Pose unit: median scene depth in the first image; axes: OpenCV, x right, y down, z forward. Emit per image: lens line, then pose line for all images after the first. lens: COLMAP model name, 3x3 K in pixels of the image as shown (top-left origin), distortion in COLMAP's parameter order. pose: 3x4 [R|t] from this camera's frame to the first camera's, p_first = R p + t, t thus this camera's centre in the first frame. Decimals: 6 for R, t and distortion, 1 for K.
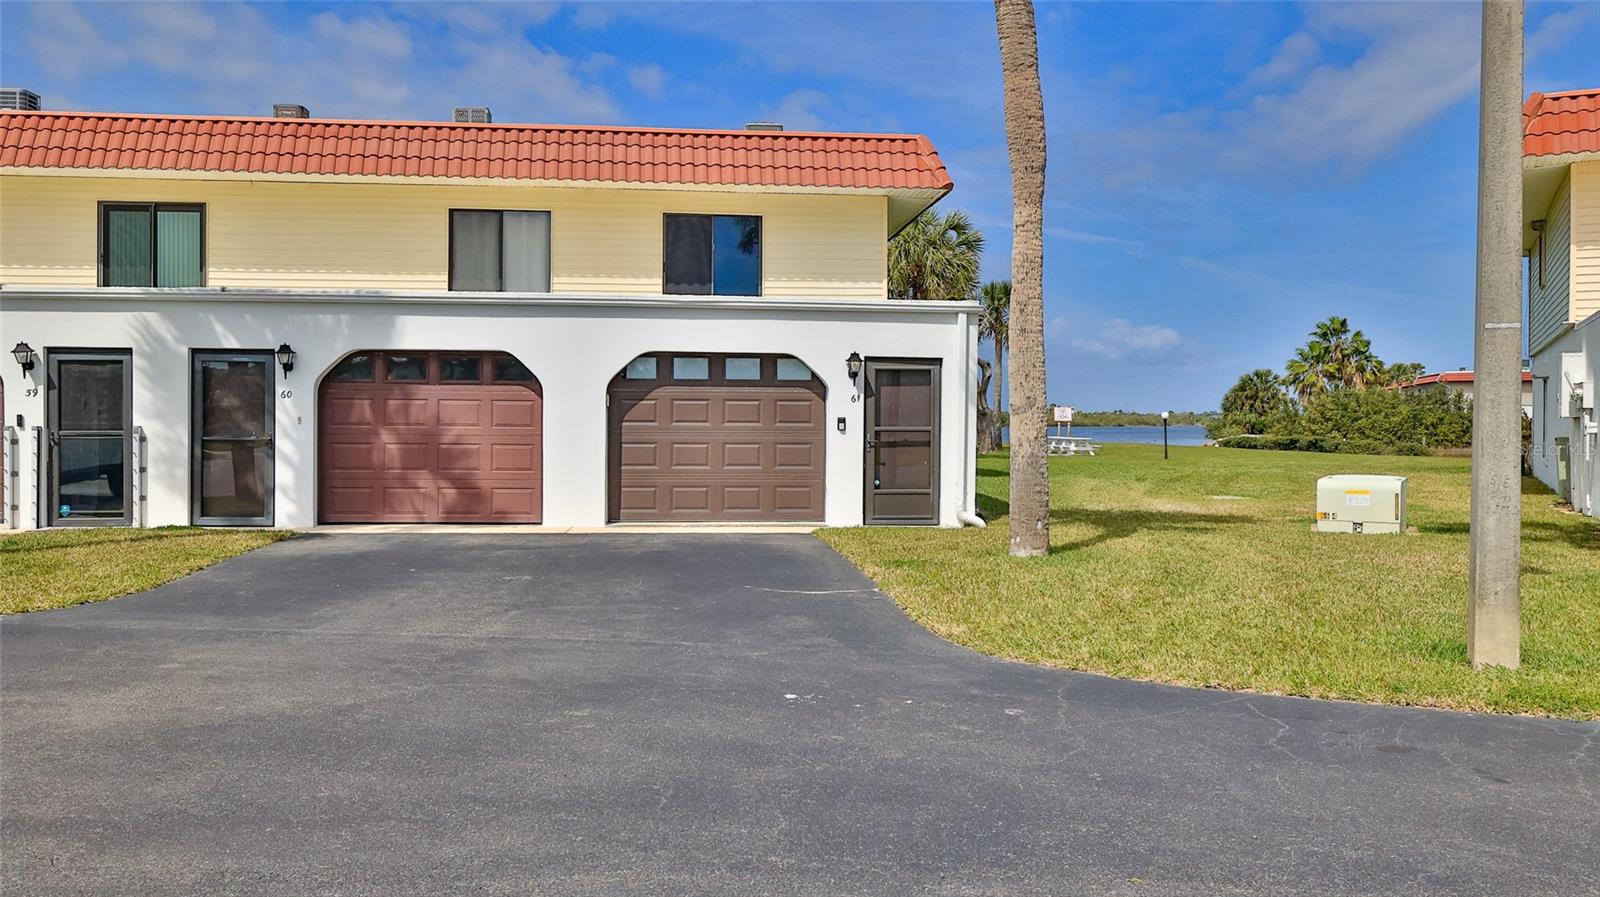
lens RADIAL K [[1398.2, 0, 798.3], [0, 1398.2, 420.7], [0, 0, 1]] dist [-0.080465, 0.002261]
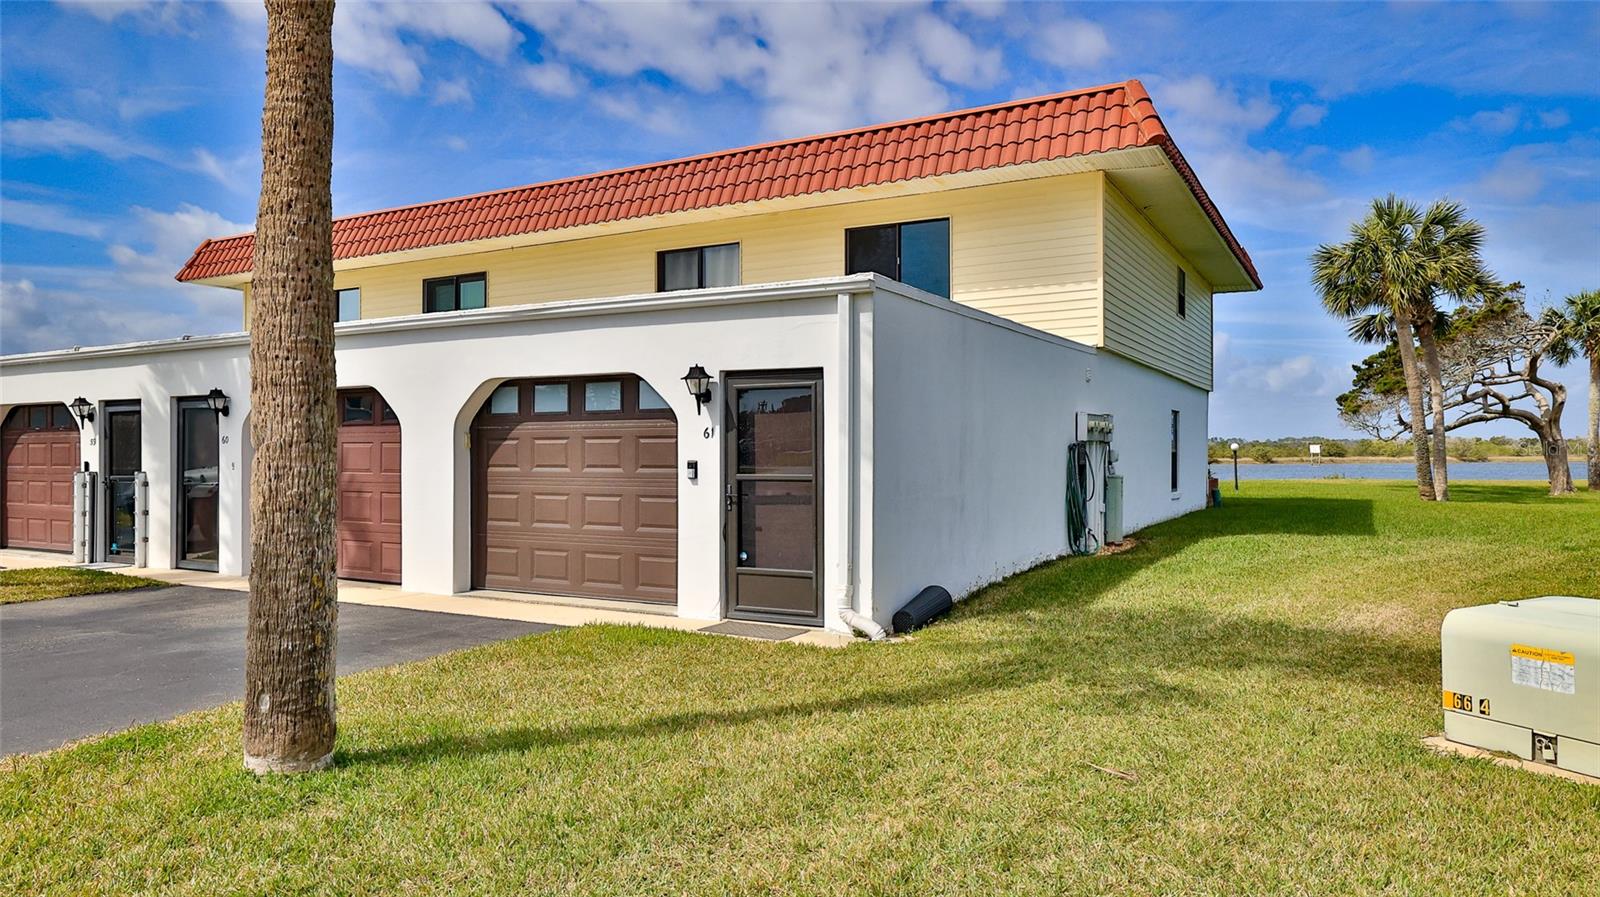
lens RADIAL K [[1048.6, 0, 800.0], [0, 1048.6, 448.5], [0, 0, 1]] dist [-0.026072, 0.002812]
pose [[0.813316, -0.010935, -0.581720, 0.376879], [0.006959, 0.999935, -0.009067, -0.003248], [0.581781, 0.003327, 0.813339, 0.604797]]
